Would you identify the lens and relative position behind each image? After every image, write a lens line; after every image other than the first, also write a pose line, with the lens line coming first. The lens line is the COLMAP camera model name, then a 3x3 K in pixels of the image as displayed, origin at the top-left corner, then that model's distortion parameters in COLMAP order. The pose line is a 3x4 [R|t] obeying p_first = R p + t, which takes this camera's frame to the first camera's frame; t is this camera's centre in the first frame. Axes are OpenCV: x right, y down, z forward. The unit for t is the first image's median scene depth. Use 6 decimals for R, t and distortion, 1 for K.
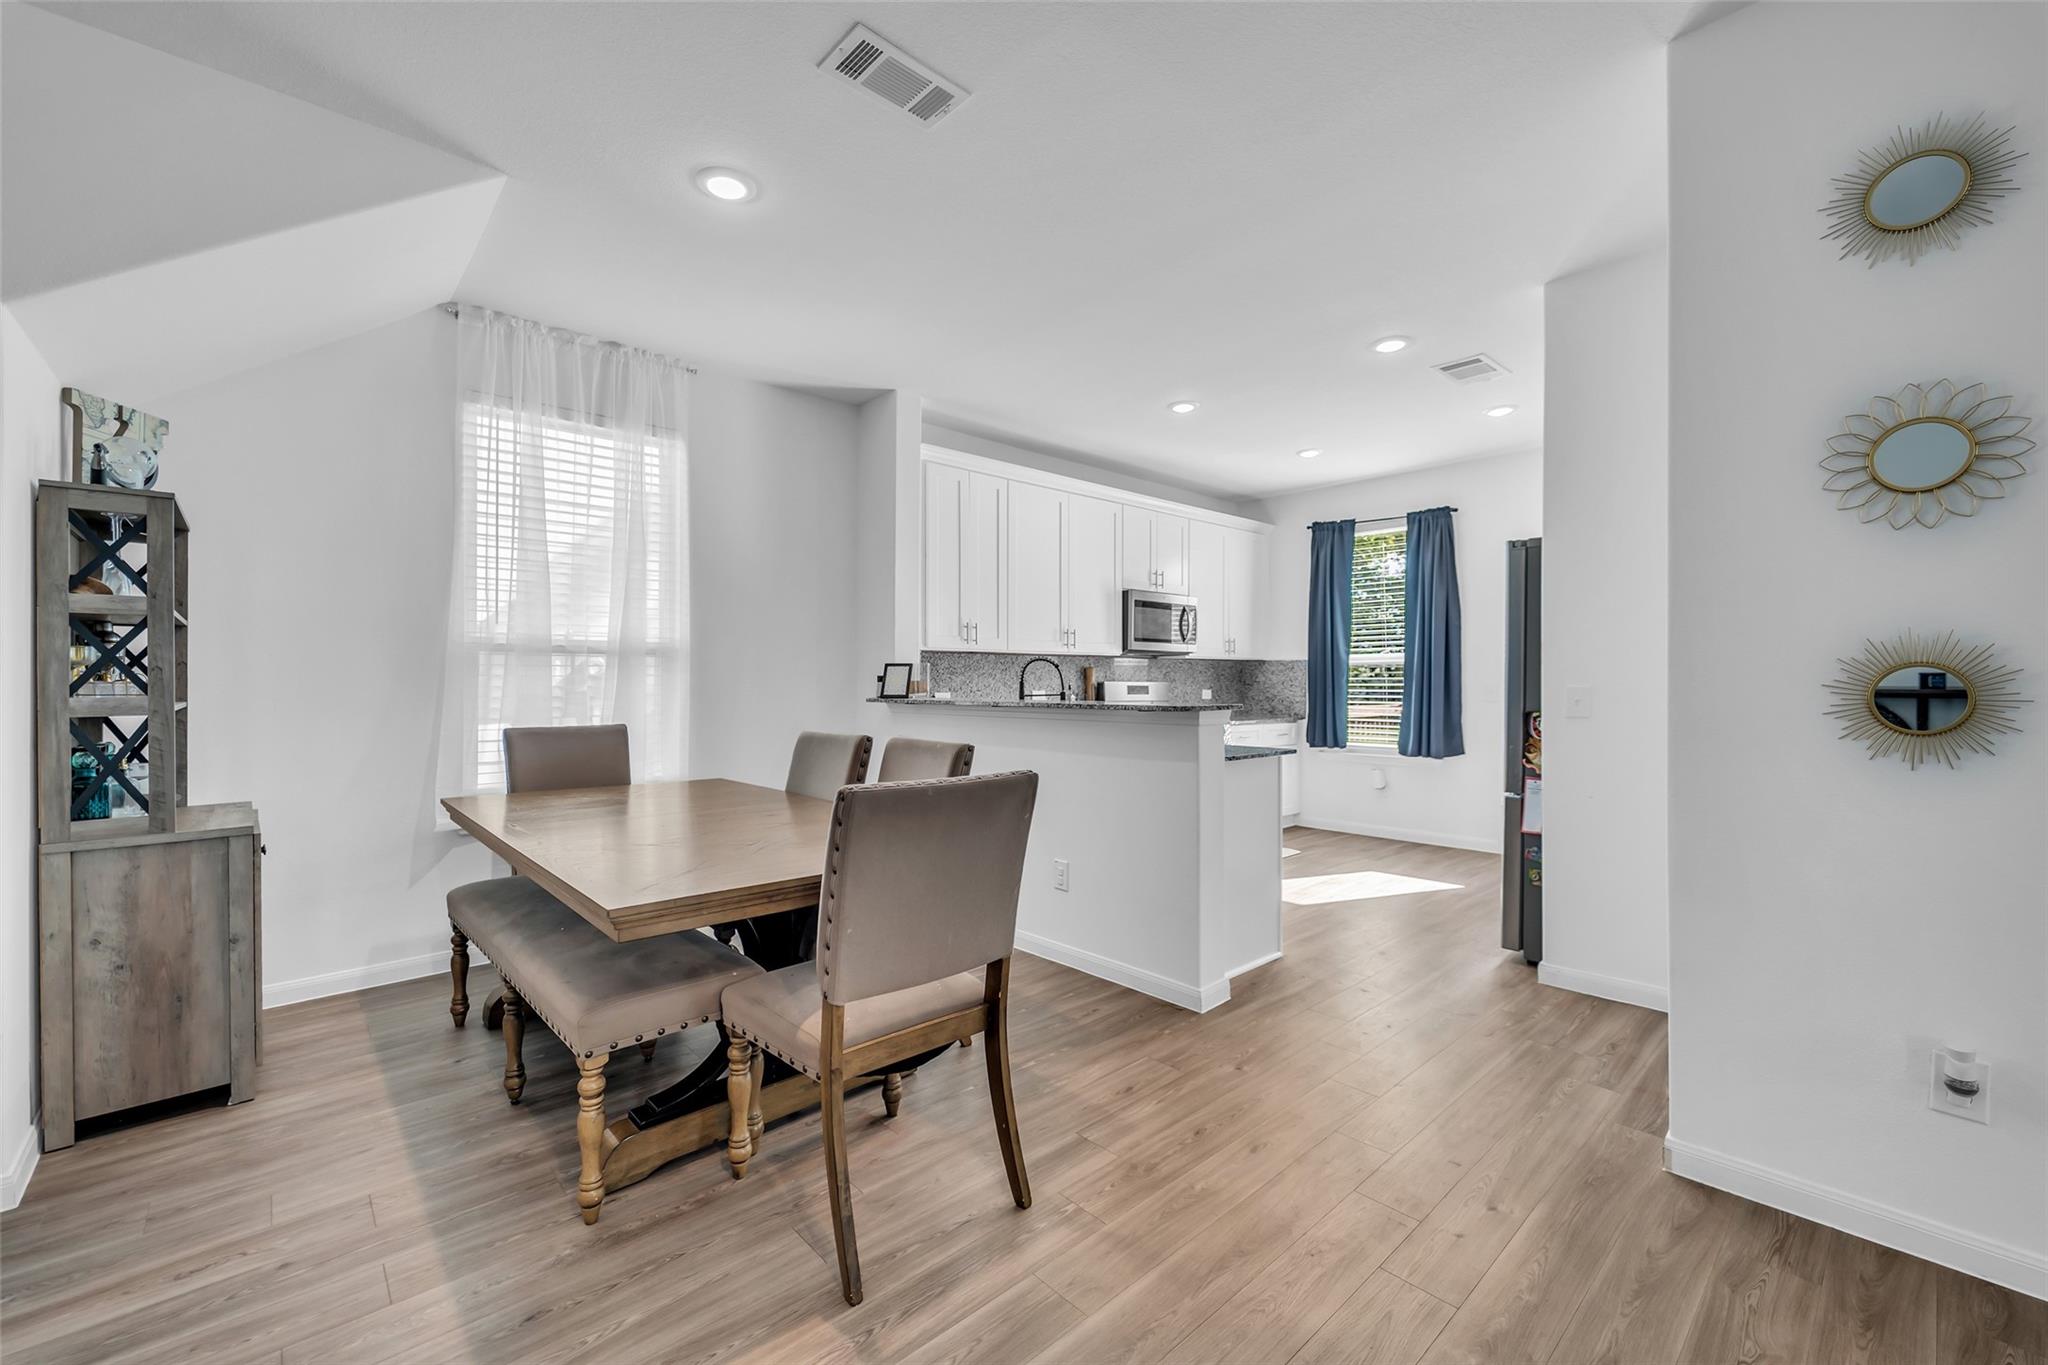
lens RADIAL K [[835.1, 0, 1022.3], [0, 835.1, 683.1], [0, 0, 1]] dist [-0.002441, 0.000390]
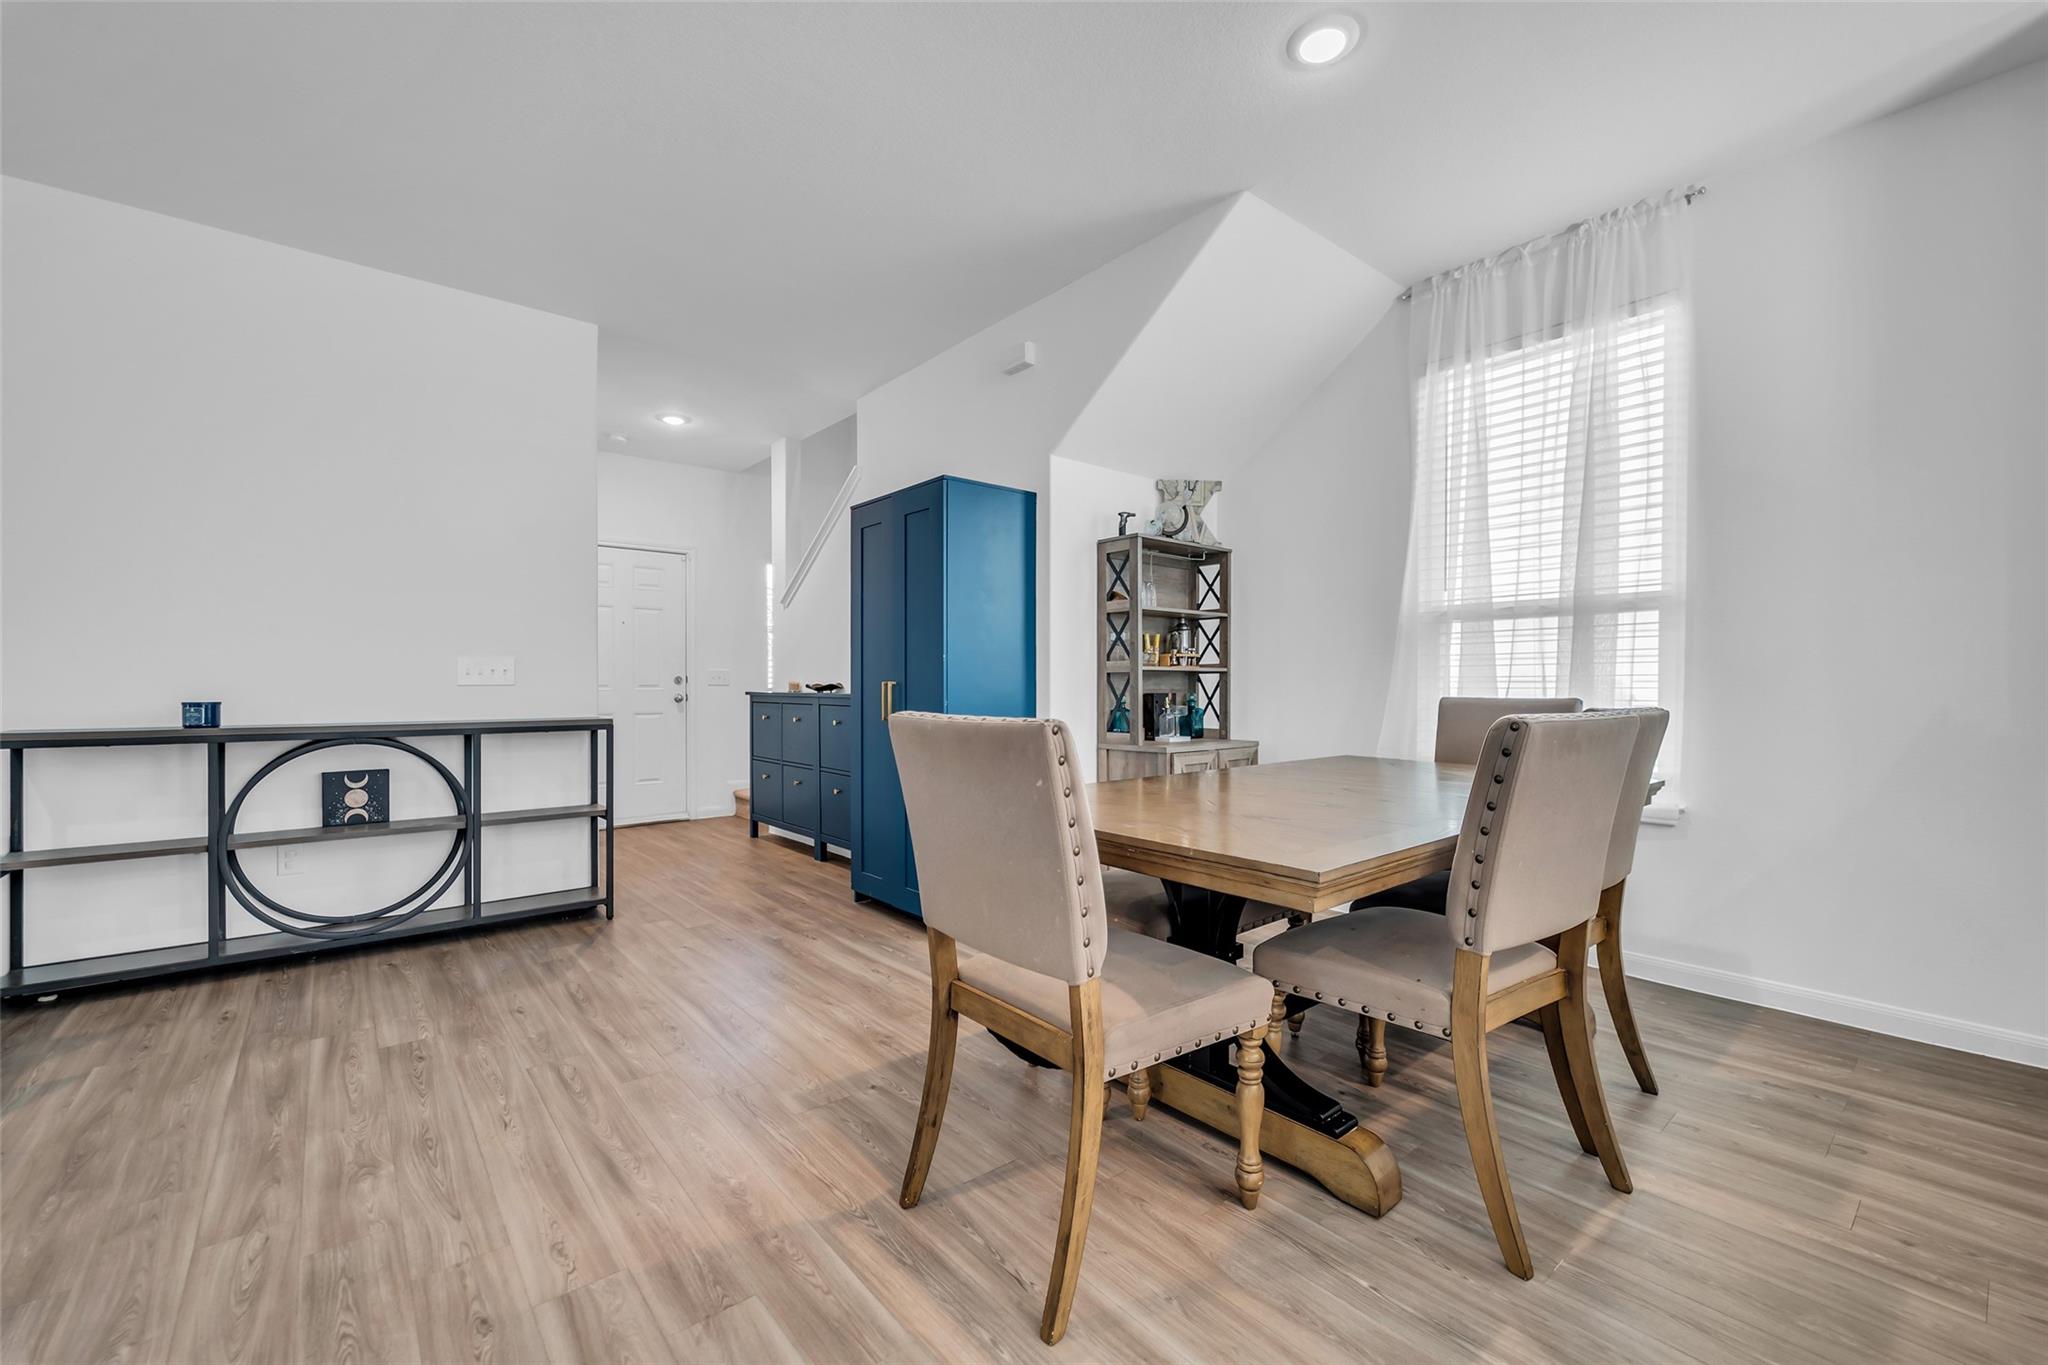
lens RADIAL K [[835.1, 0, 1018.6], [0, 835.1, 695.2], [0, 0, 1]] dist [-0.002441, 0.000390]
pose [[-0.057204, 0.013005, -0.998278, 0.357022], [-0.003953, 0.999904, 0.013252, 0.037882], [0.998355, 0.004705, -0.057147, 0.516753]]
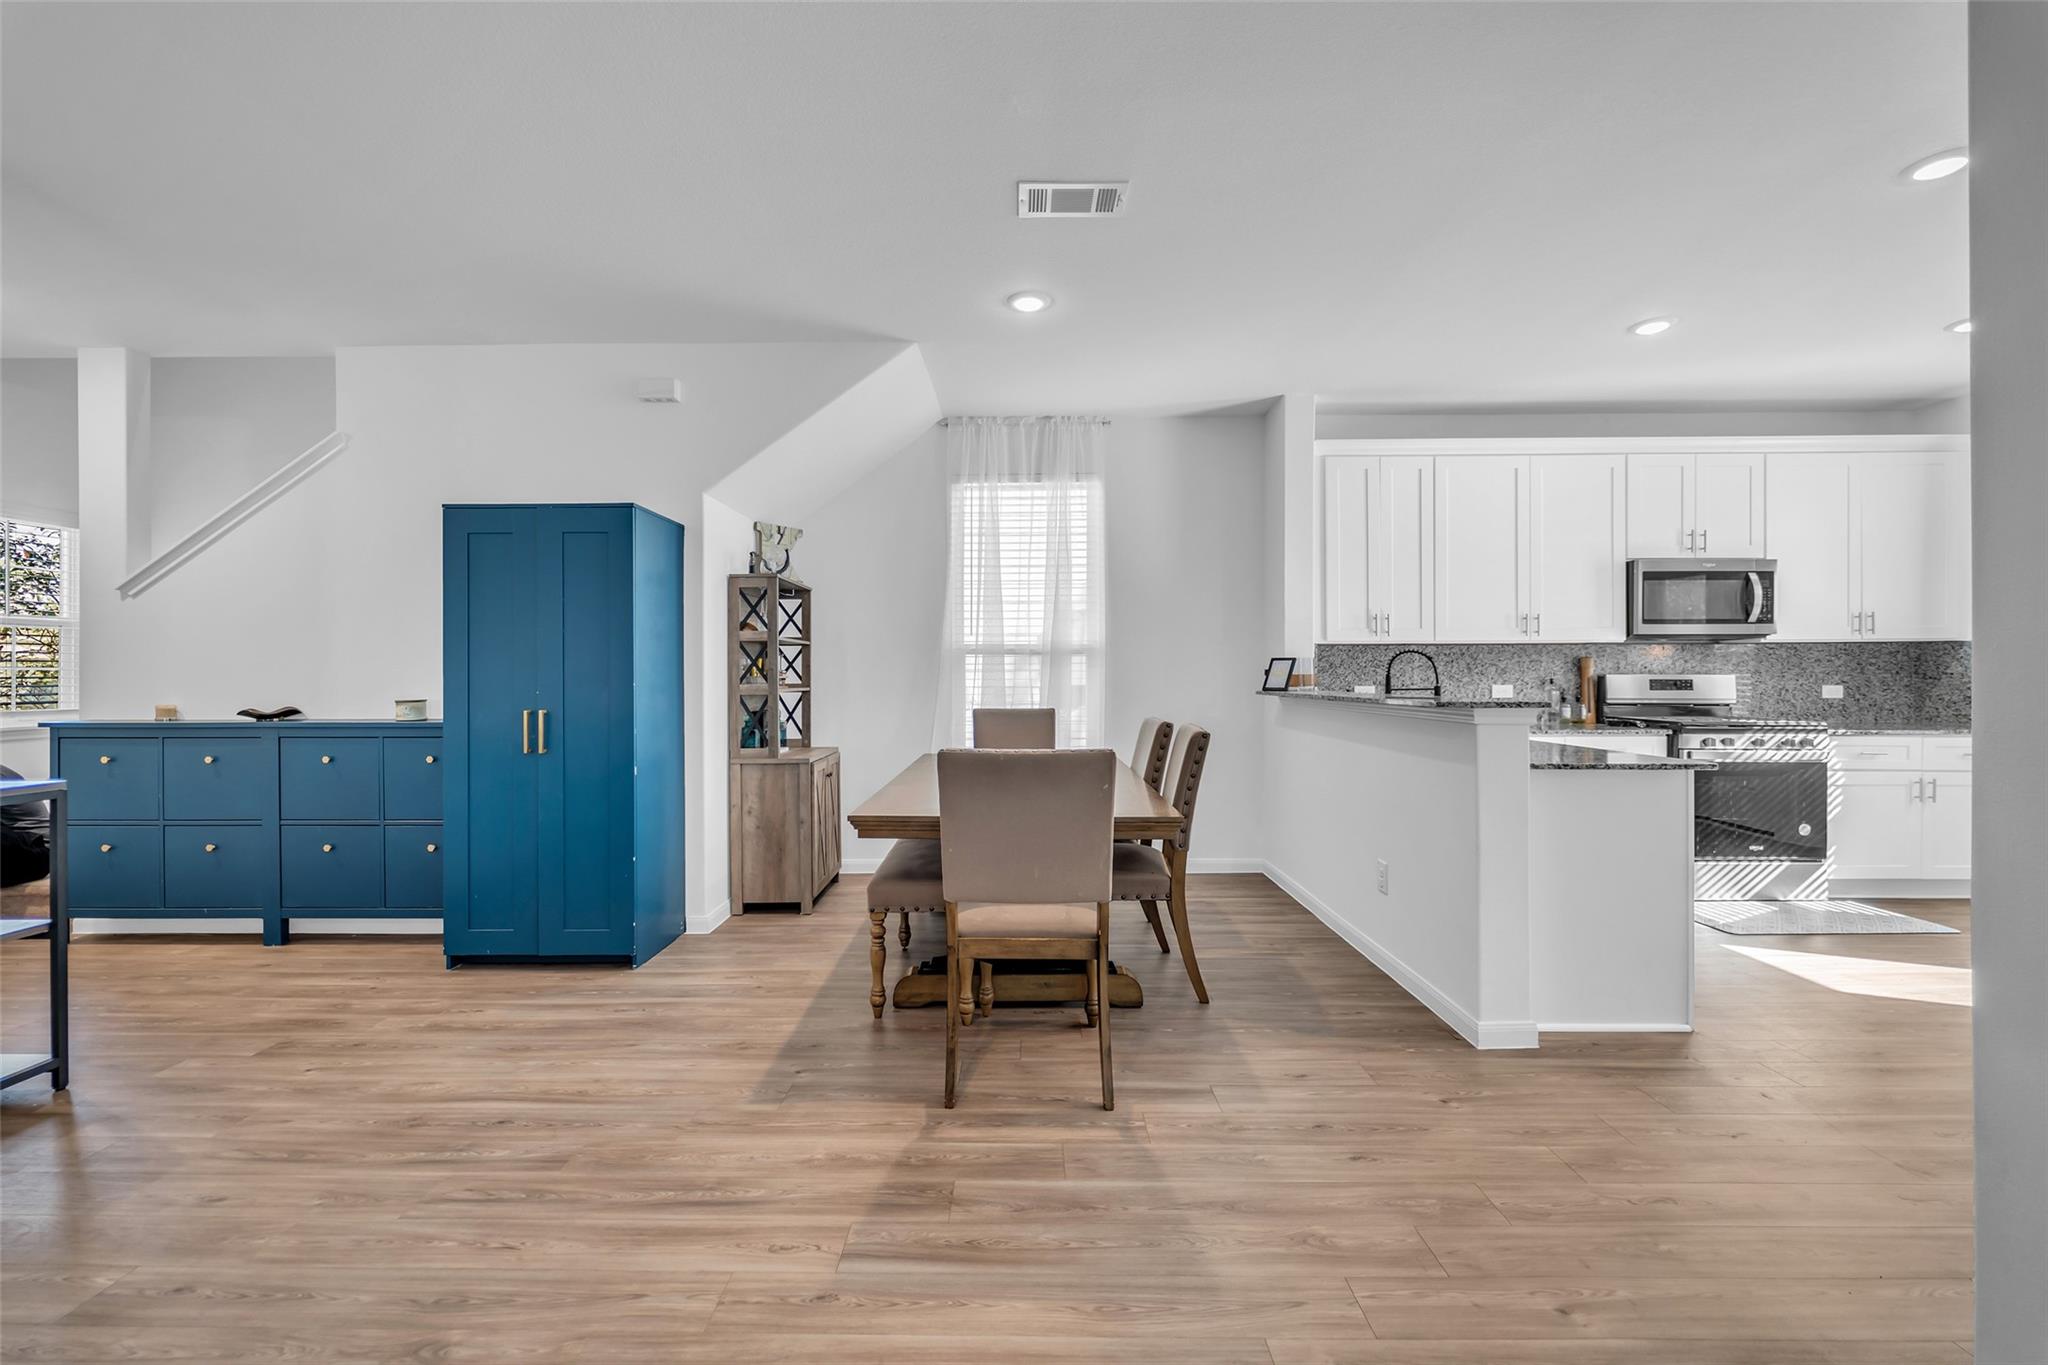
lens RADIAL K [[835.1, 0, 1013.5], [0, 835.1, 676.2], [0, 0, 1]] dist [-0.002441, 0.000390]
pose [[0.725848, -0.000301, -0.687855, 0.376266], [0.000758, 1.000000, 0.000363, -0.001134], [0.687855, -0.000785, 0.725848, 0.013118]]
